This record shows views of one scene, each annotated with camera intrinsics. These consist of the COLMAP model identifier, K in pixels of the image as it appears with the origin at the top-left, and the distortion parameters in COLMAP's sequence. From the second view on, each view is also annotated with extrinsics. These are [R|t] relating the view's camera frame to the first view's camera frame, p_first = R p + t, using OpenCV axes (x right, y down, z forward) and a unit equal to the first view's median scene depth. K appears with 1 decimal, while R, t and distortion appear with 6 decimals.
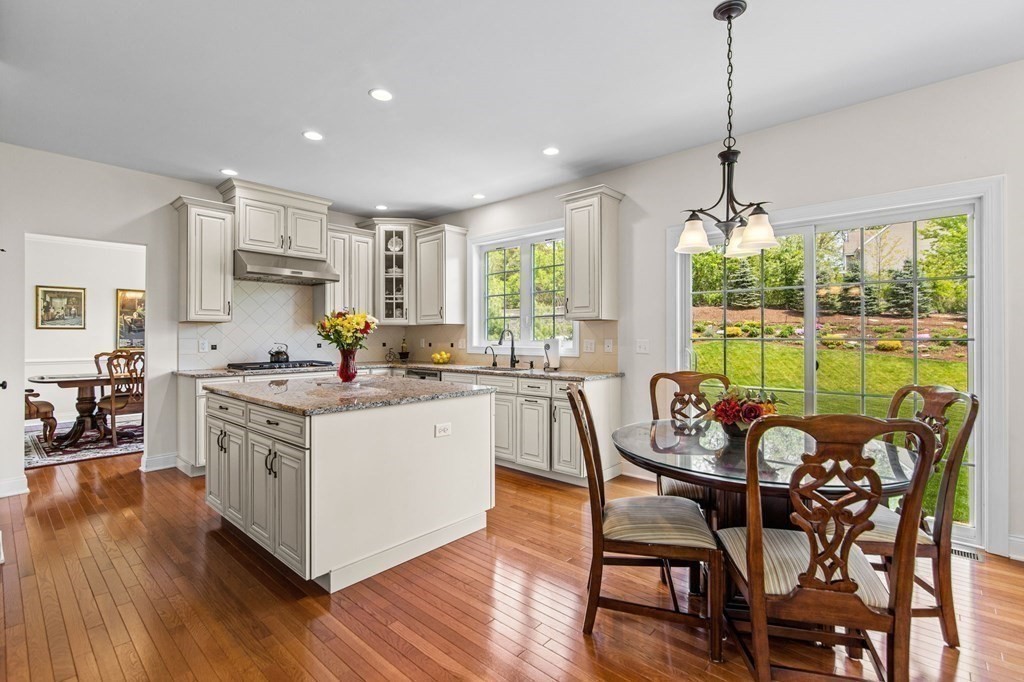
lens RADIAL K [[466.2, 0, 514.2], [0, 466.2, 336.6], [0, 0, 1]] dist [-0.002499, 0.000007]
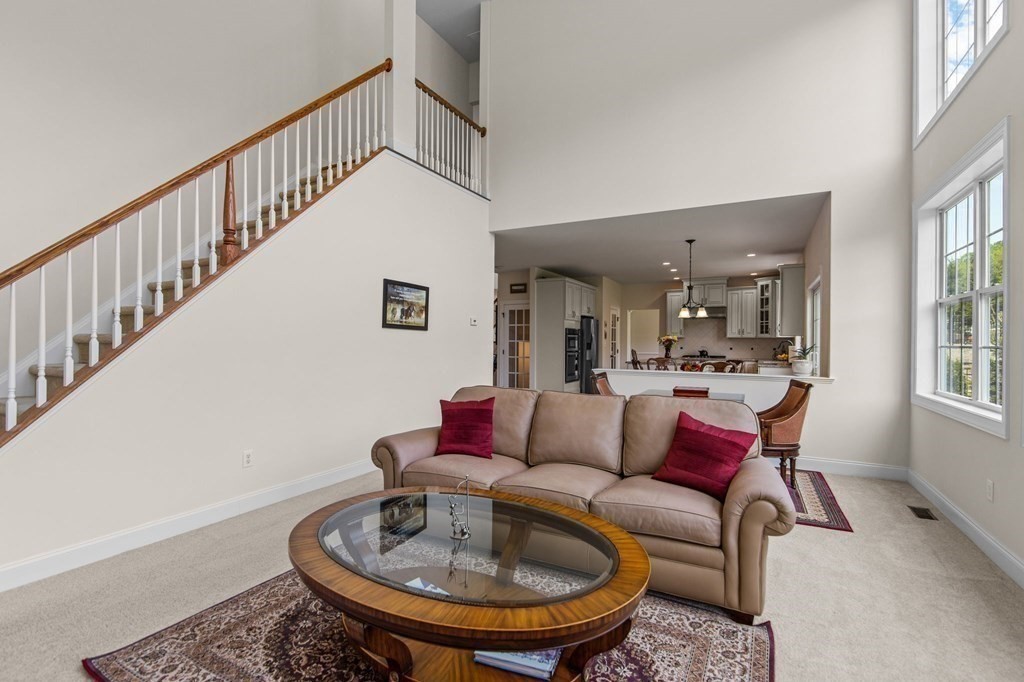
lens RADIAL K [[466.2, 0, 509.8], [0, 466.2, 344.2], [0, 0, 1]] dist [-0.002499, 0.000007]
pose [[0.234798, 0.006942, -0.972019, 1.304083], [-0.006882, 0.999961, 0.005479, -0.003774], [0.972020, 0.005403, 0.234837, -0.375576]]
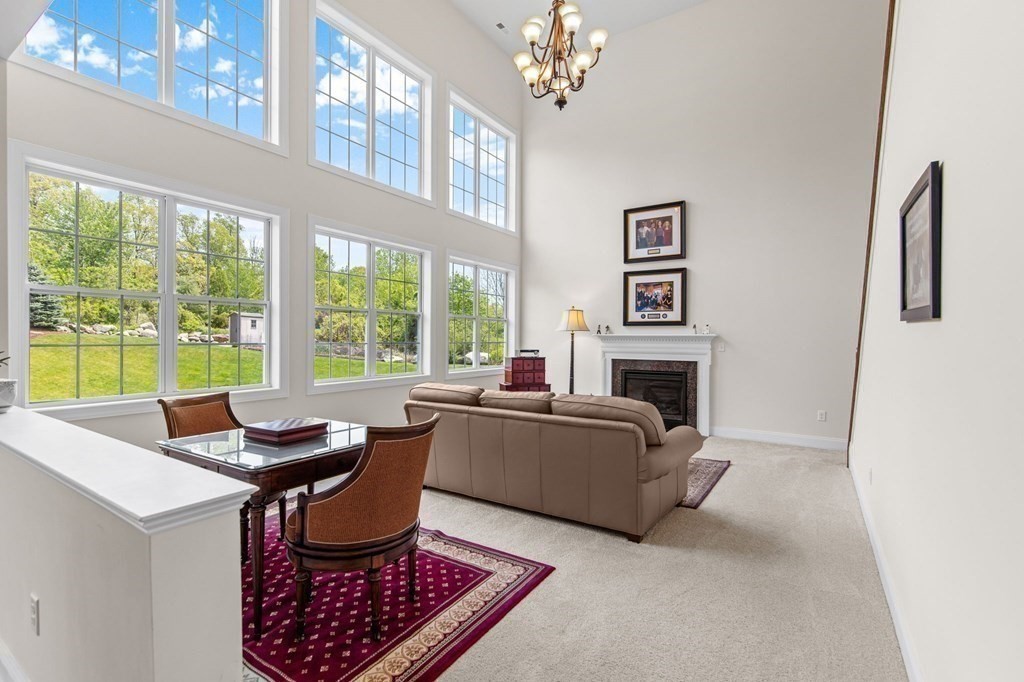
lens RADIAL K [[466.2, 0, 512.6], [0, 466.2, 337.8], [0, 0, 1]] dist [-0.002499, 0.000007]
pose [[-0.158670, 0.002950, 0.987327, 0.088891], [-0.004867, 0.999981, -0.003770, -0.011902], [-0.987320, -0.005404, -0.158653, -0.025150]]
